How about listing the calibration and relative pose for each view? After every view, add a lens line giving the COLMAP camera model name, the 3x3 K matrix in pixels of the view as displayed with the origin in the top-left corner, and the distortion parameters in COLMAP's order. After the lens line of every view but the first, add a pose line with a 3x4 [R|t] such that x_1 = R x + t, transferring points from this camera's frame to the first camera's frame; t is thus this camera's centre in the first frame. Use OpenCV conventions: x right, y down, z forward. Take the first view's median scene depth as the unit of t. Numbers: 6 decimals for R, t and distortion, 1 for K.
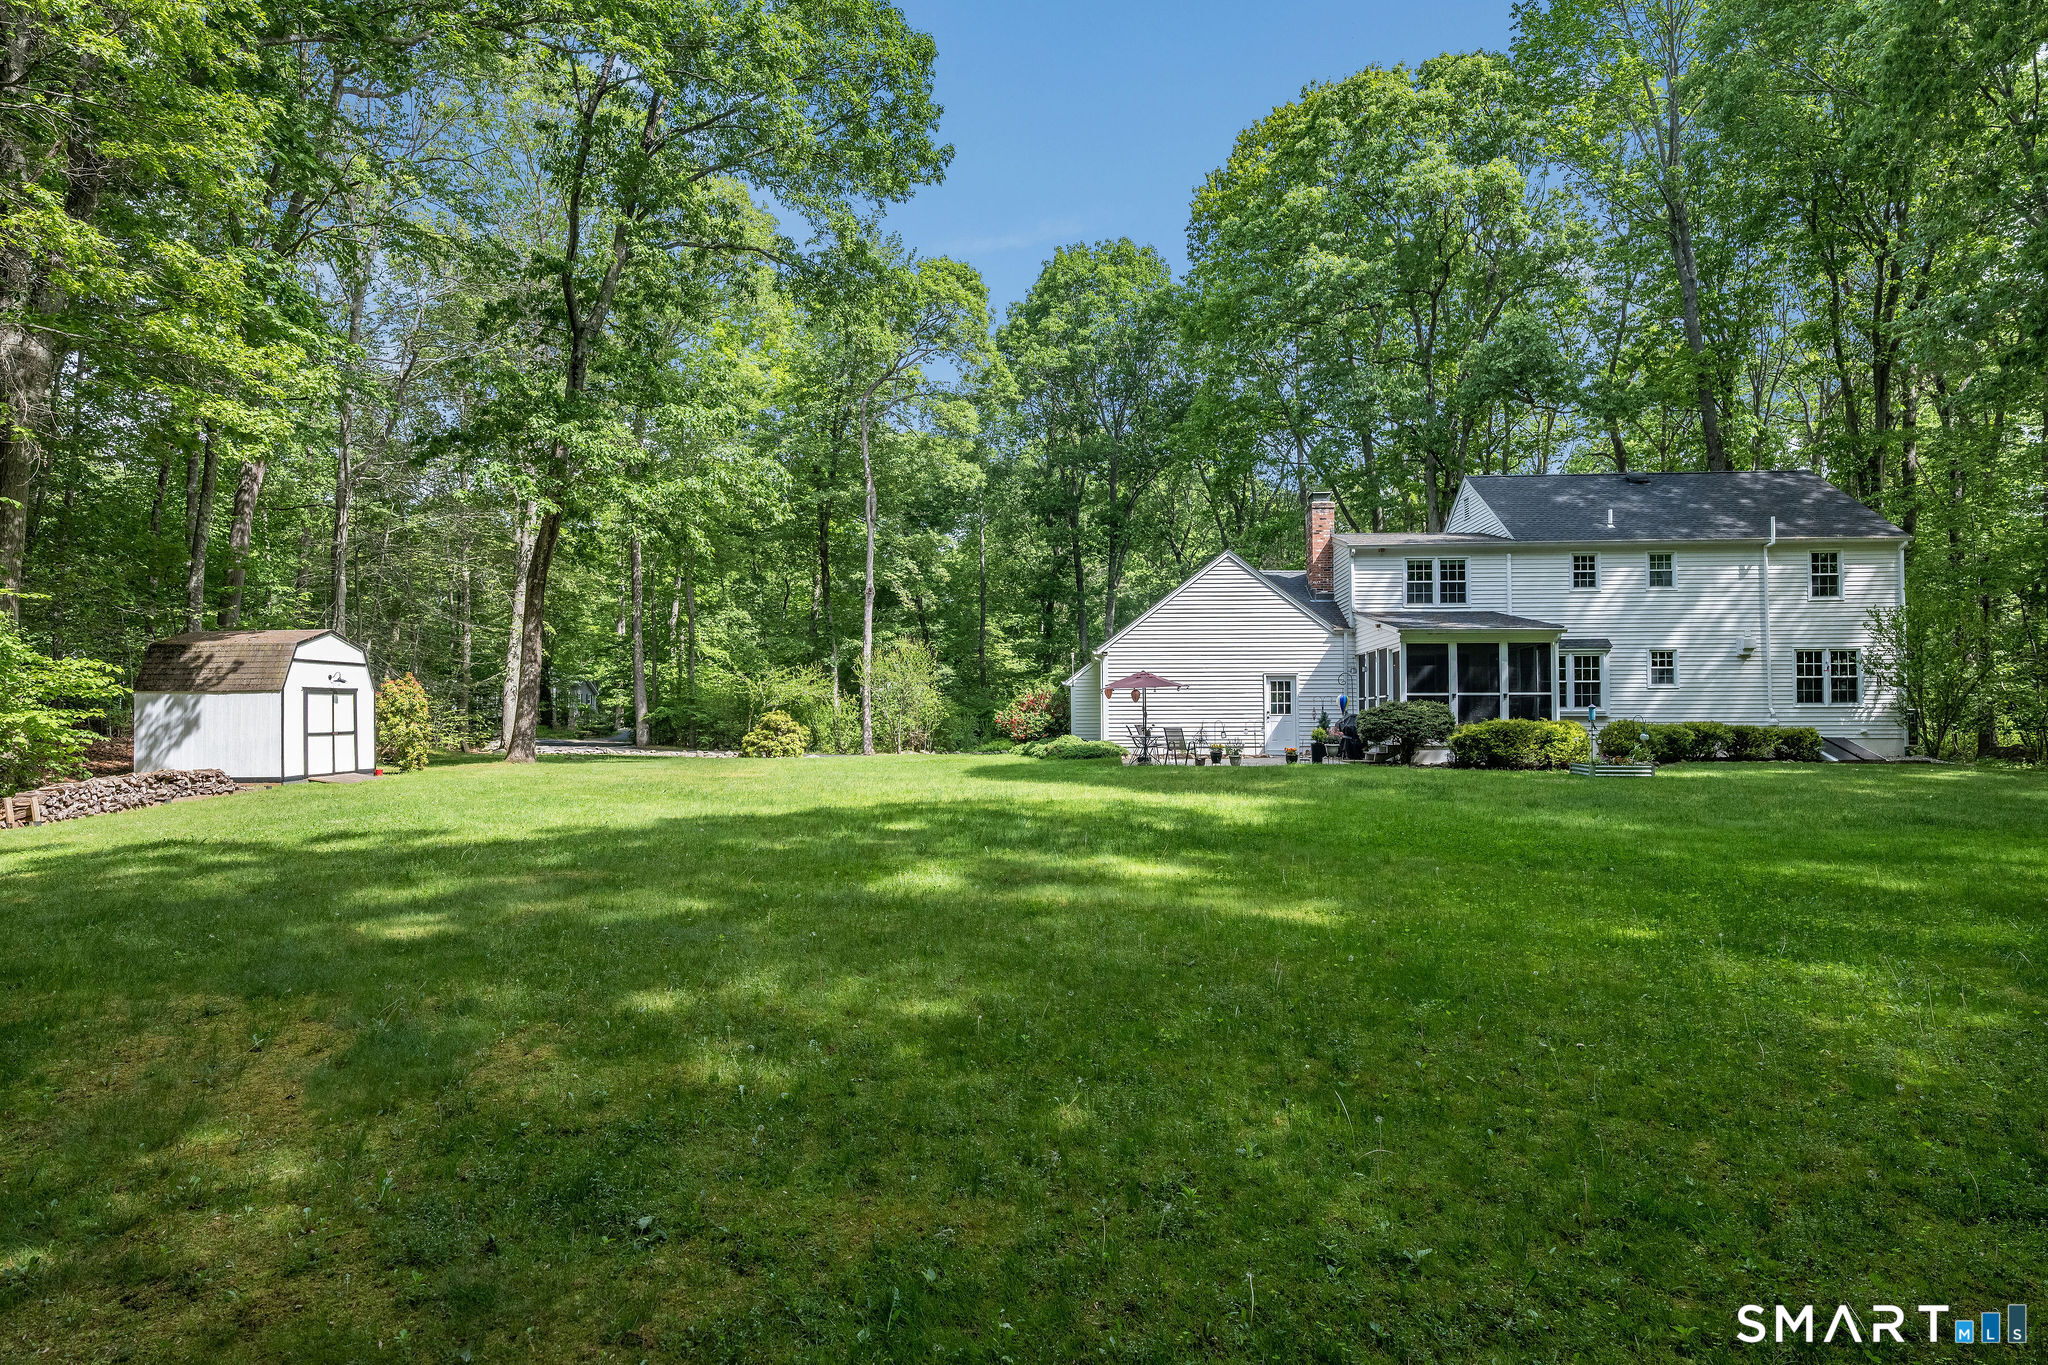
lens RADIAL K [[1092.2, 0, 1024.2], [0, 1092.2, 691.7], [0, 0, 1]] dist [-0.001524, -0.000677]
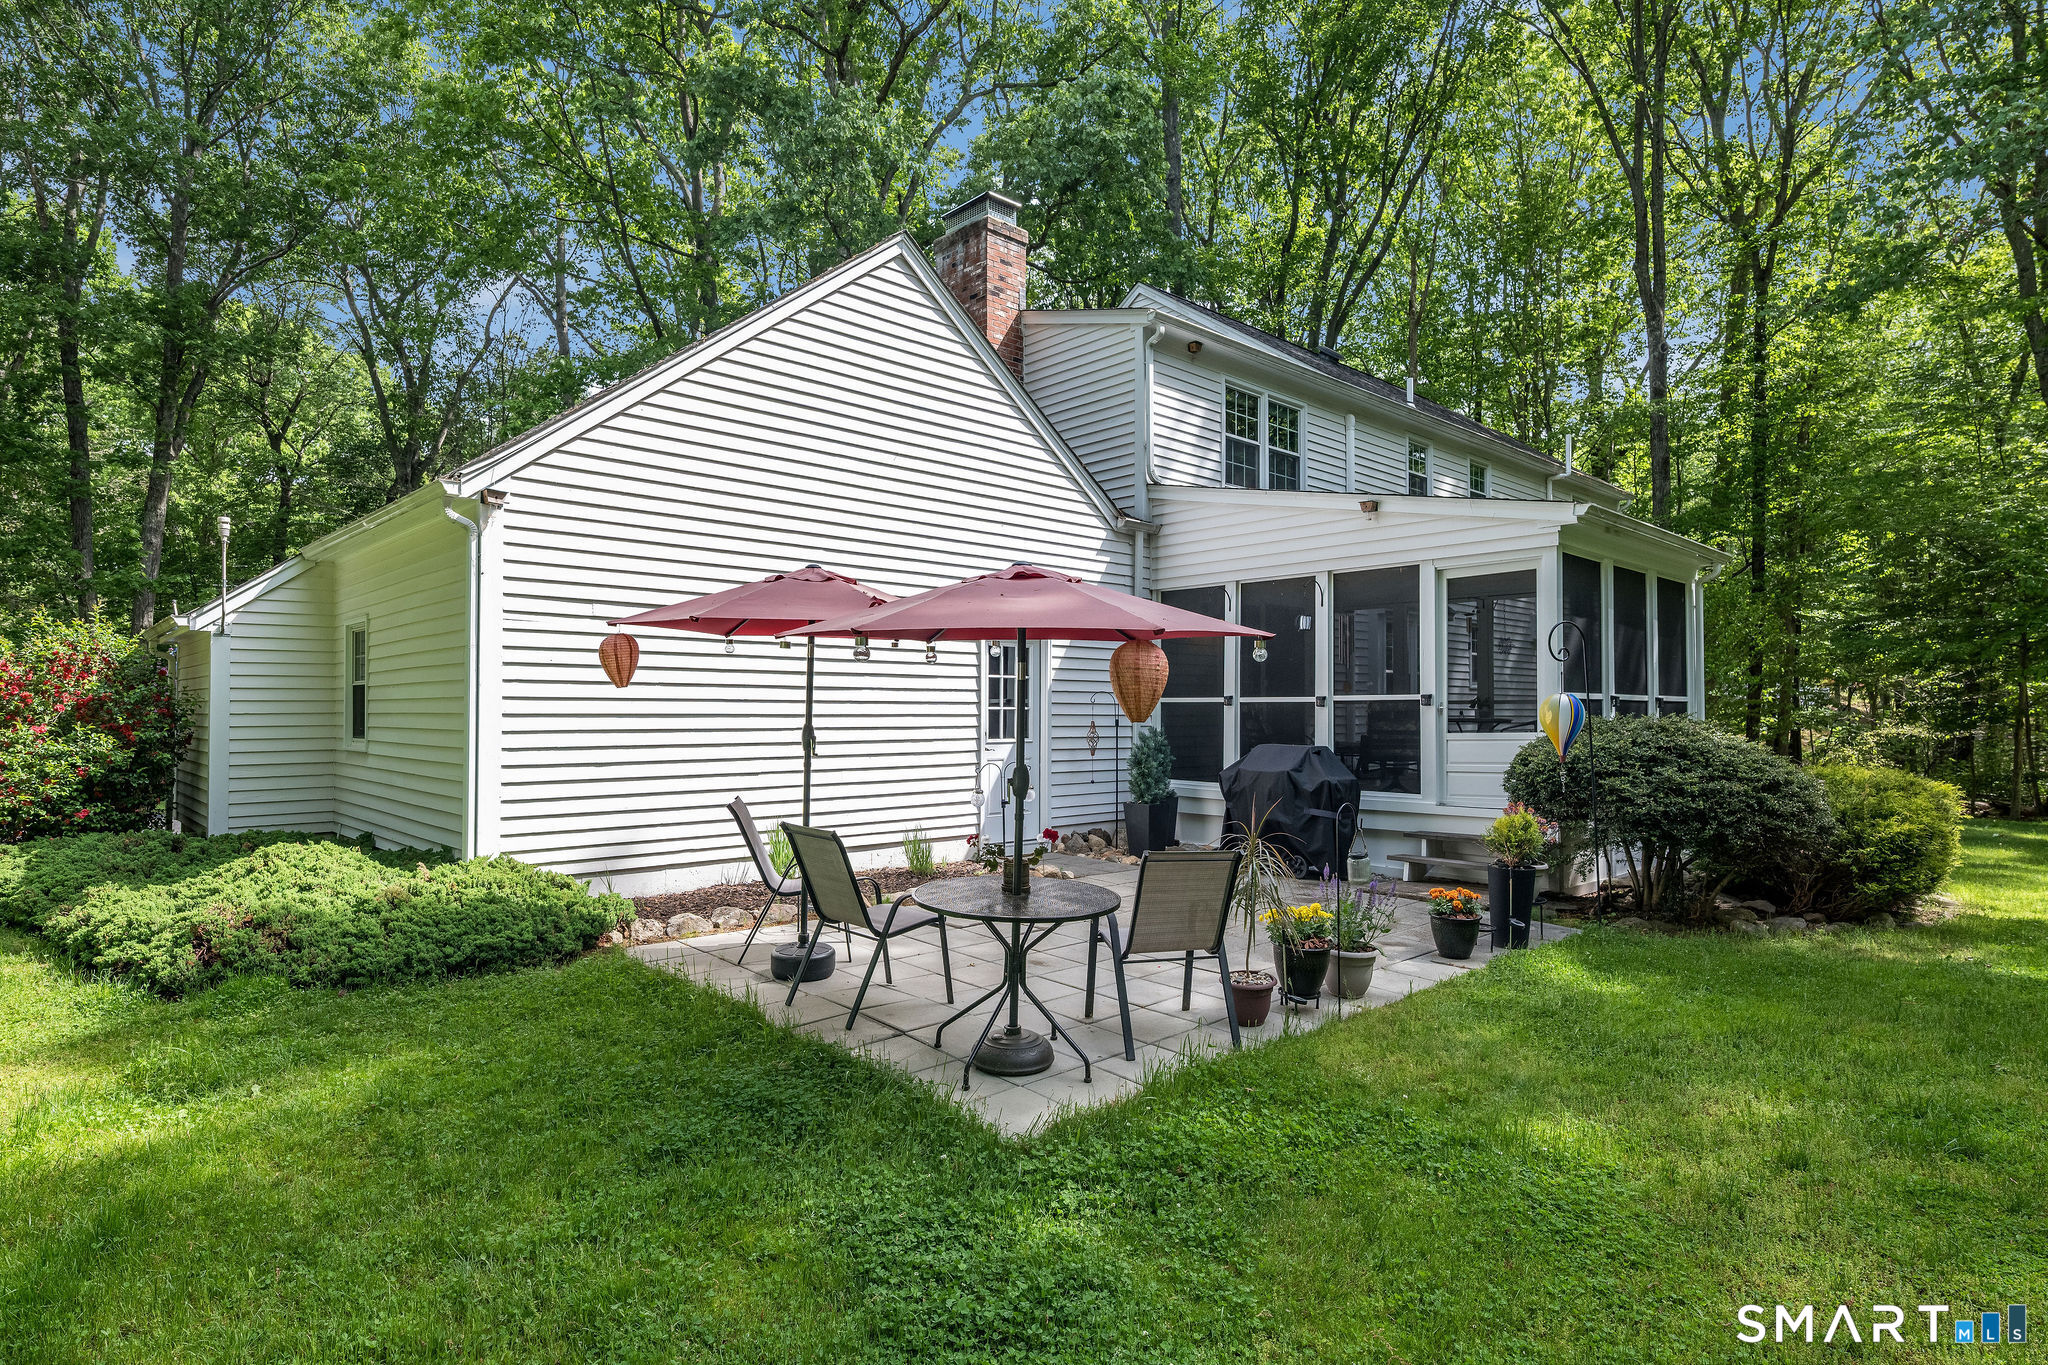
lens RADIAL K [[1092.2, 0, 1019.9], [0, 1092.2, 694.6], [0, 0, 1]] dist [-0.001524, -0.000677]
pose [[0.685025, 0.017916, 0.728299, -0.022566], [-0.023762, 0.999715, -0.002243, 0.007006], [-0.728132, -0.015770, 0.685256, 0.743574]]
